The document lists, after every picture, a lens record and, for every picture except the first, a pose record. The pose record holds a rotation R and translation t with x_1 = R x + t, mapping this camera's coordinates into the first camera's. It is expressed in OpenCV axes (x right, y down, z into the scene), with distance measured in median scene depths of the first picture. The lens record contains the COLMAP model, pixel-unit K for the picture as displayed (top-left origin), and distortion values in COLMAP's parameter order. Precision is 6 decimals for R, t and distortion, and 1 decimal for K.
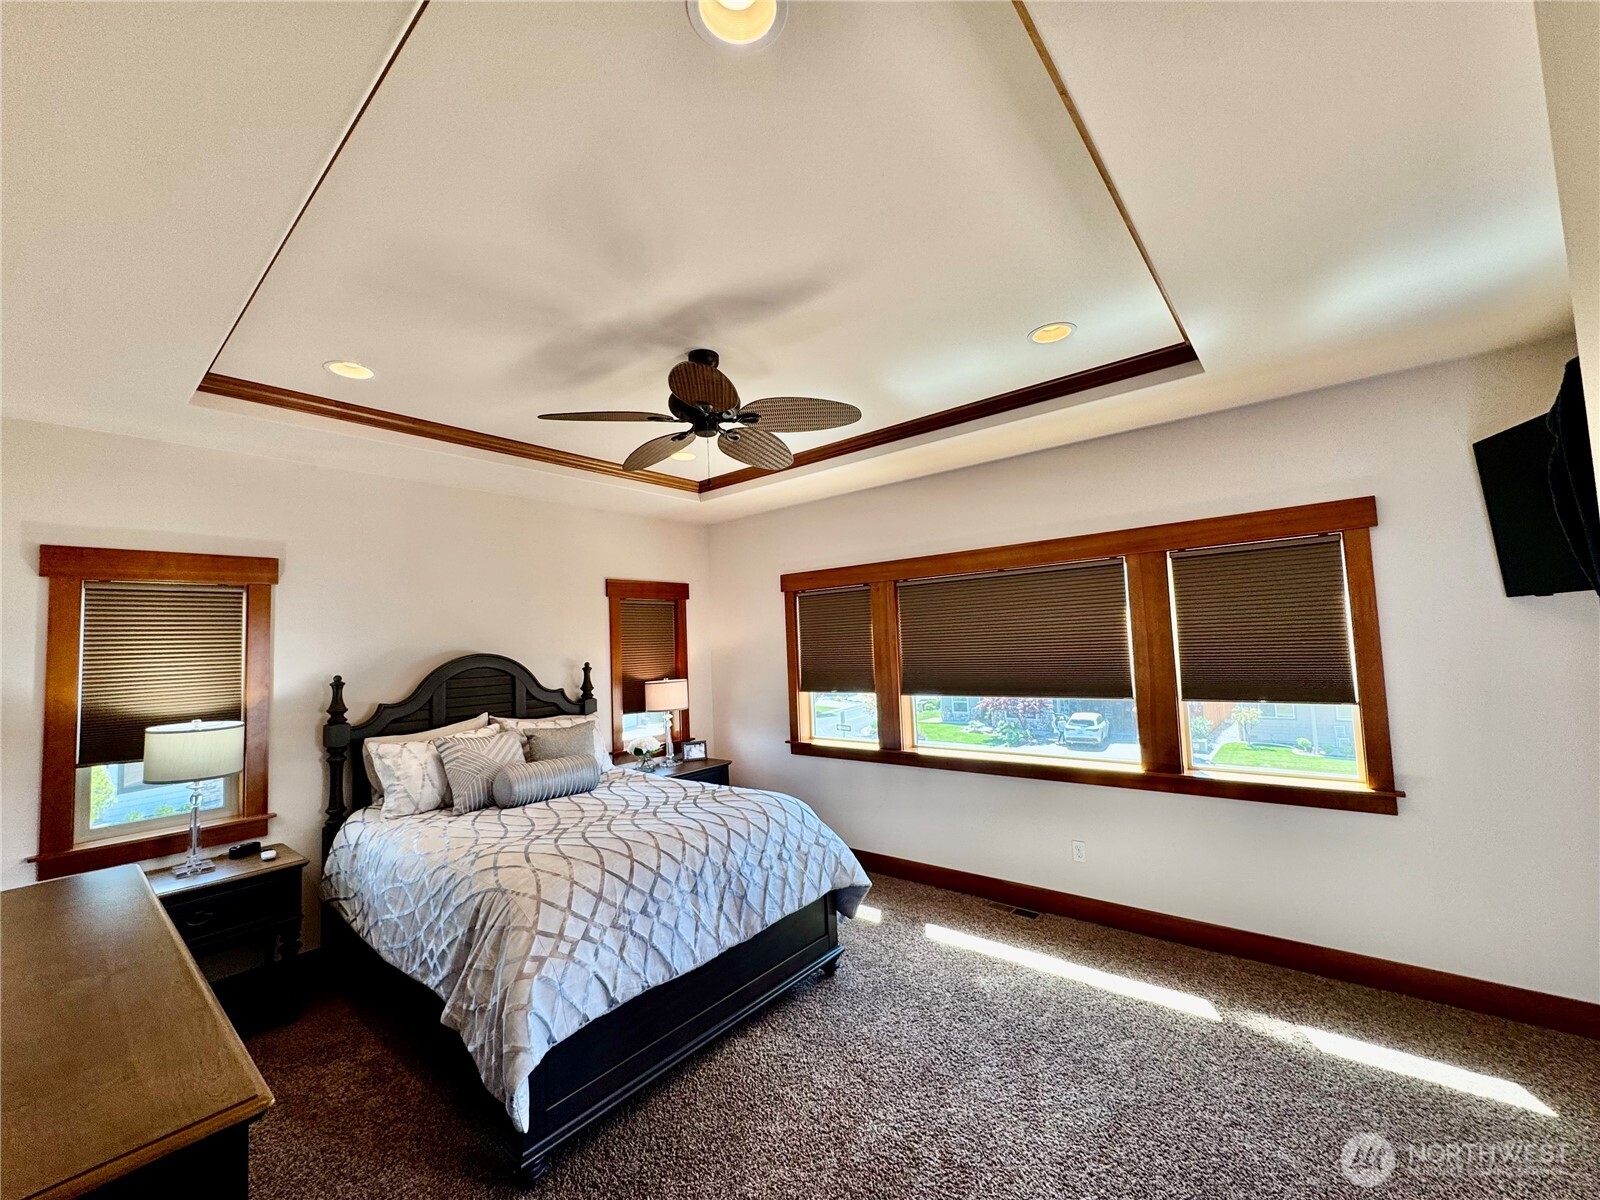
lens RADIAL K [[639.8, 0, 794.6], [0, 639.8, 607.0], [0, 0, 1]] dist [0.009640, 0.000272]
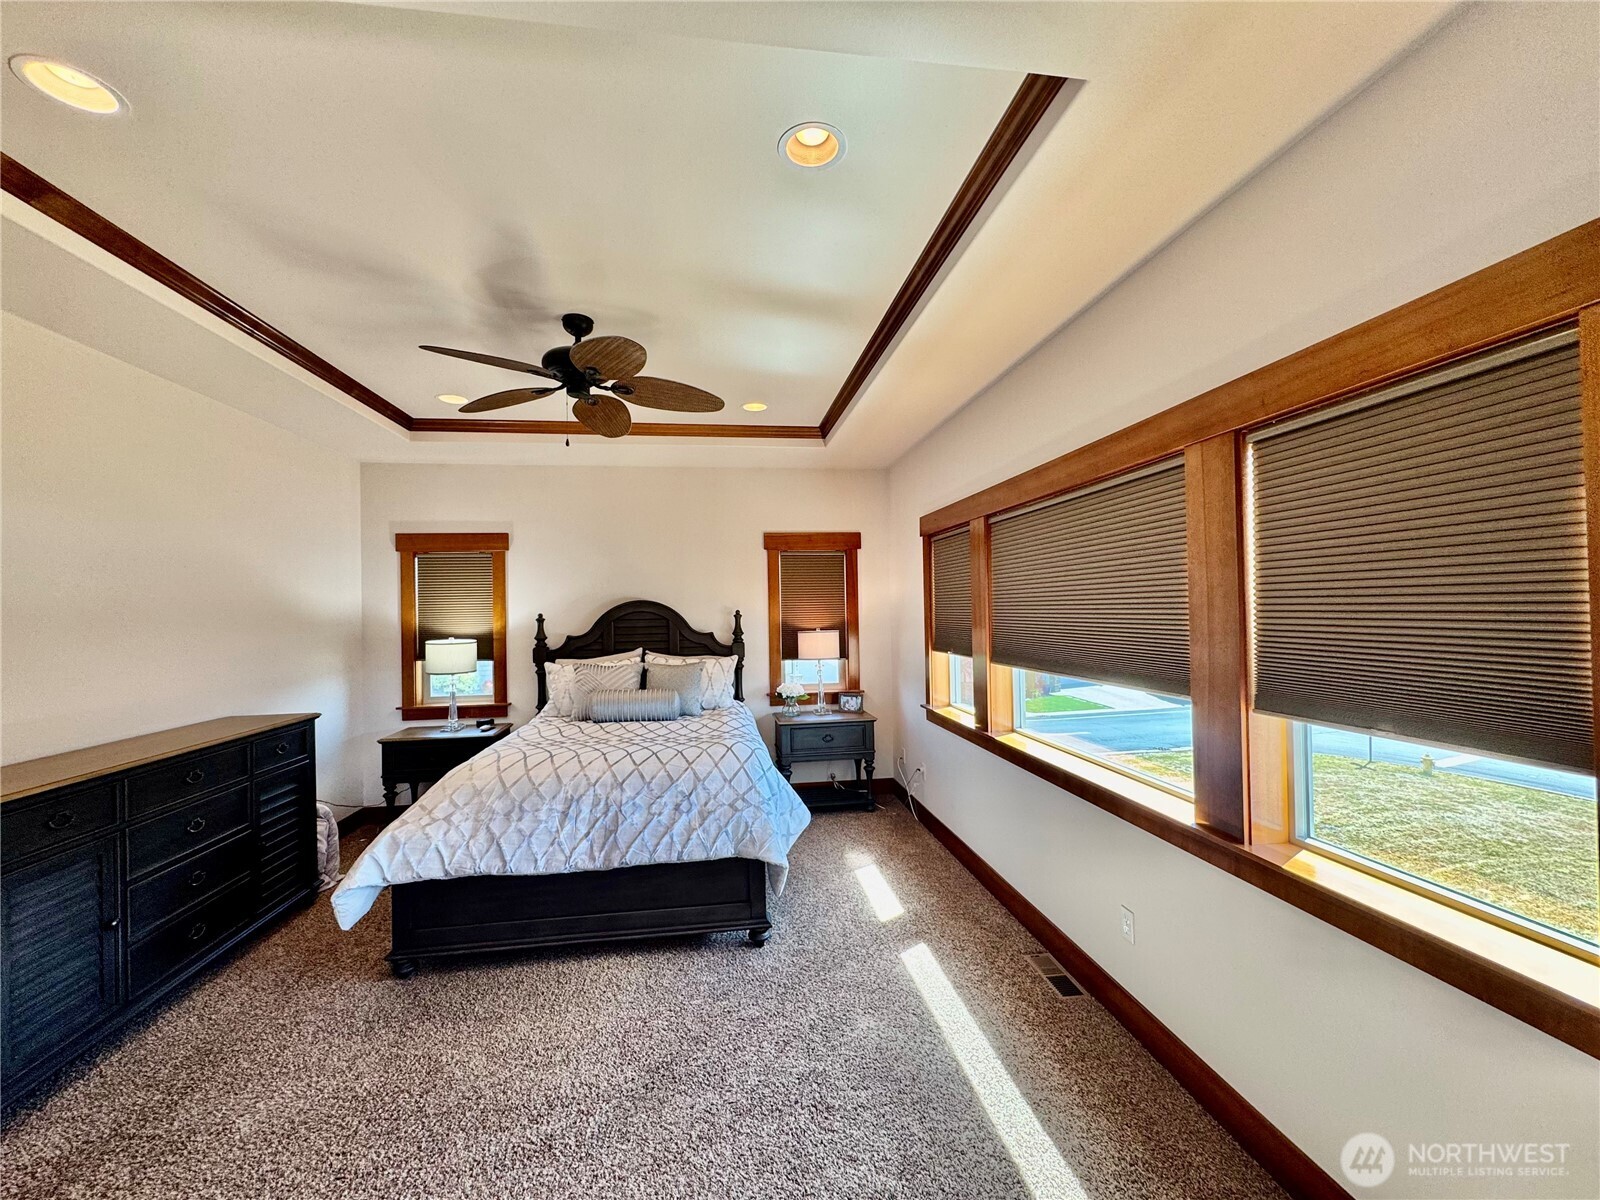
lens RADIAL K [[639.8, 0, 794.2], [0, 639.8, 604.1], [0, 0, 1]] dist [0.009640, 0.000272]
pose [[0.737839, 0.022219, -0.674611, 0.673825], [0.027867, 0.997603, 0.063336, 0.012266], [0.674401, -0.065531, 0.735451, 0.349872]]
